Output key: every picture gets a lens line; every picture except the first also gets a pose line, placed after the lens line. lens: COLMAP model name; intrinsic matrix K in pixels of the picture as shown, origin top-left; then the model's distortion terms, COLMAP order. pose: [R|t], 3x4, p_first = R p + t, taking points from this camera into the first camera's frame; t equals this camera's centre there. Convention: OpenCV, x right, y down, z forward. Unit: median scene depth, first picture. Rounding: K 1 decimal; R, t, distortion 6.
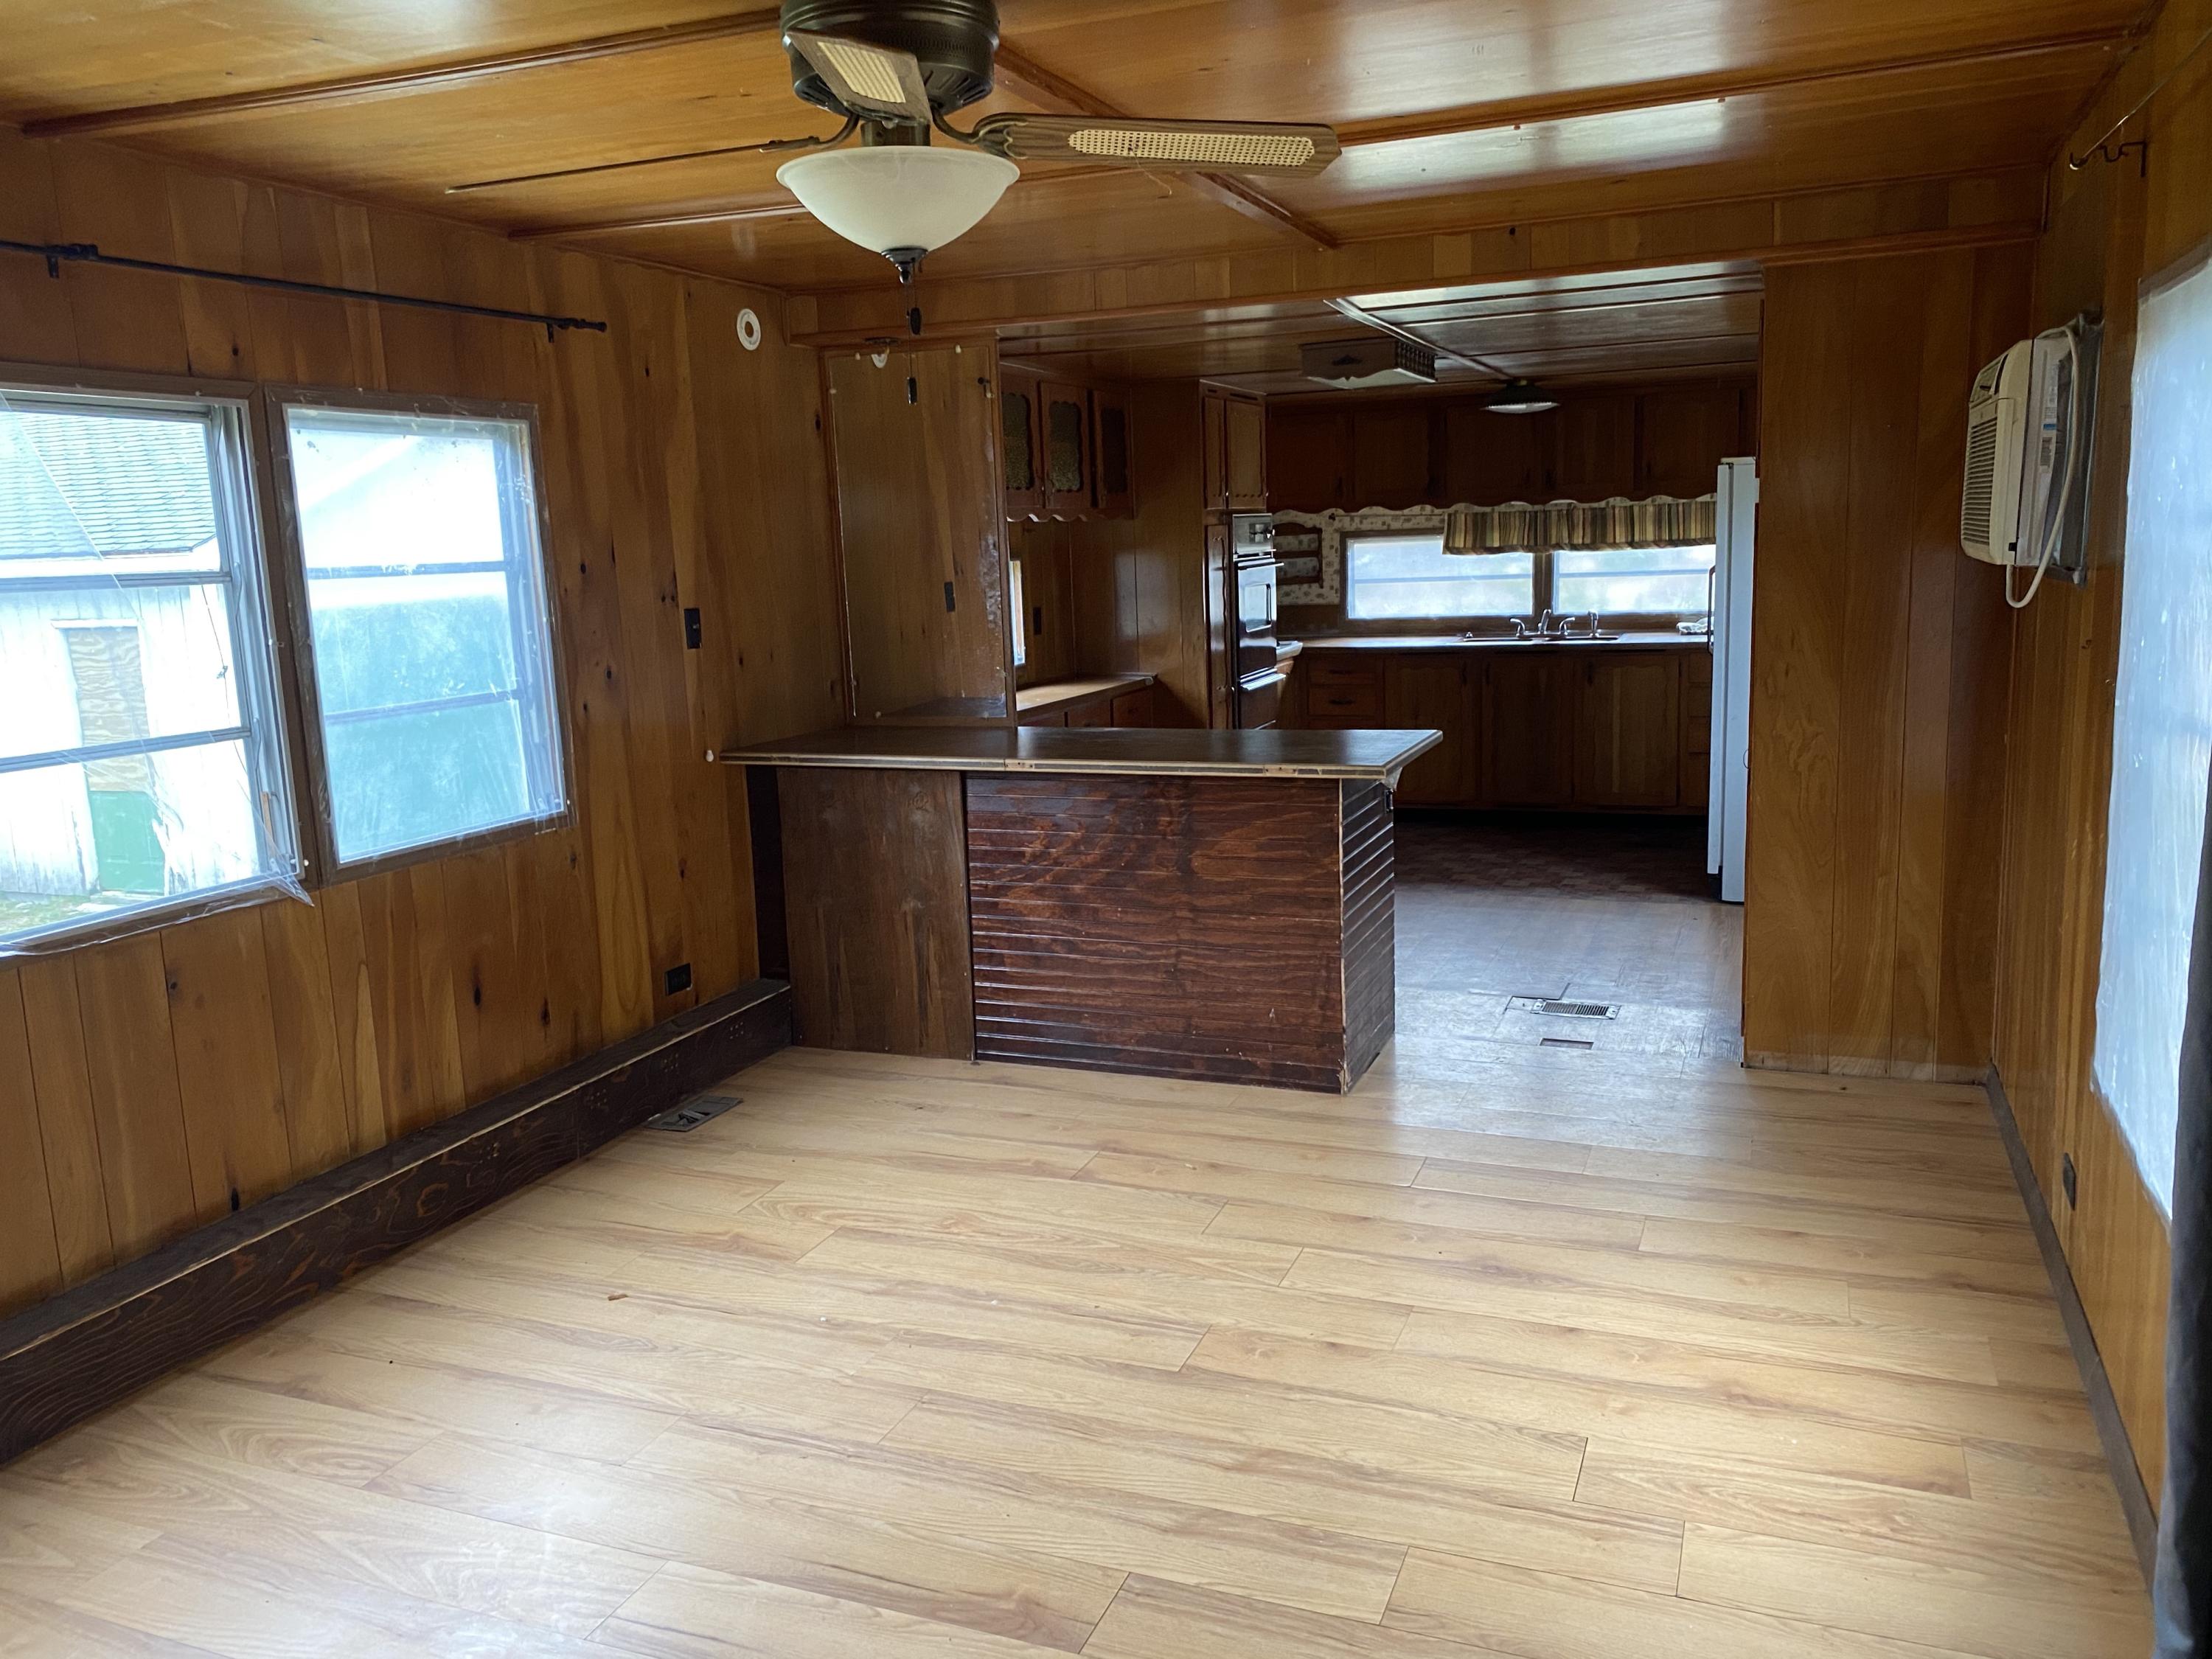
lens RADIAL K [[1699.6, 0, 1106.9], [0, 1699.6, 842.4], [0, 0, 1]] dist [0.008381, -0.001352]
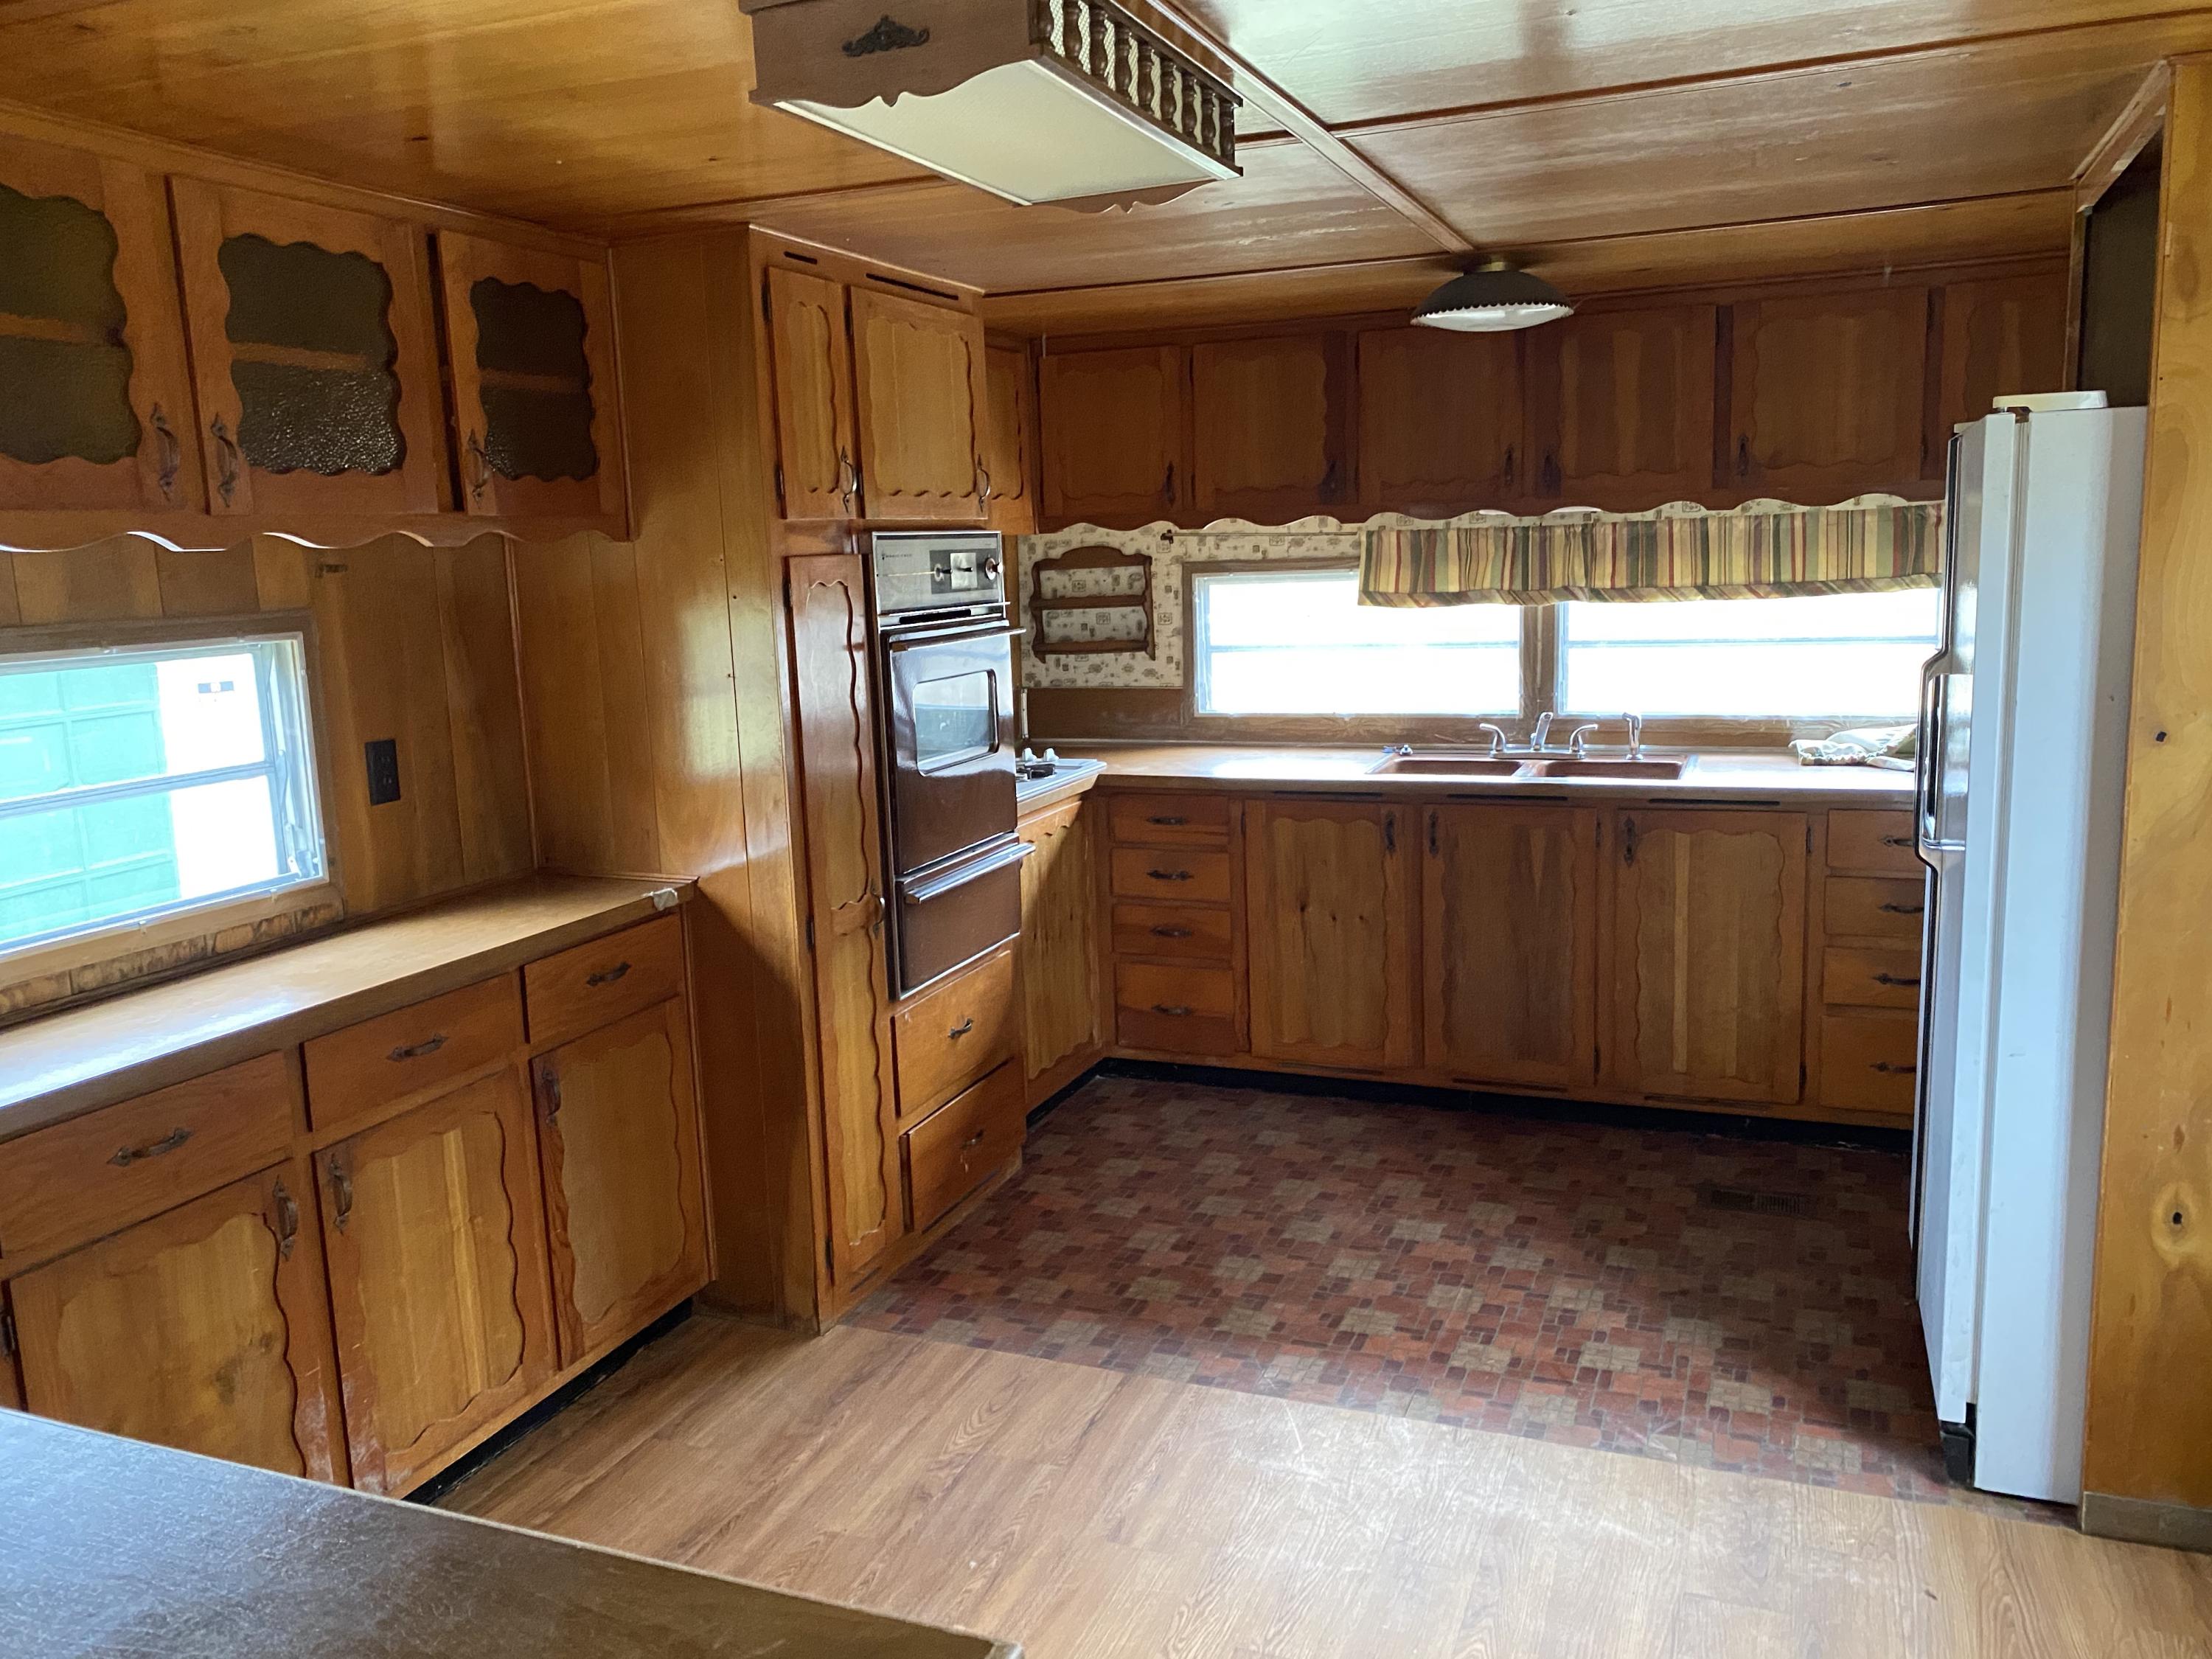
lens RADIAL K [[1699.6, 0, 1104.6], [0, 1699.6, 815.8], [0, 0, 1]] dist [0.008381, -0.001352]
pose [[0.999994, 0.003503, -0.000785, 0.117540], [-0.003519, 0.999760, -0.021601, -0.089872], [0.000709, 0.021603, 0.999766, 0.455195]]
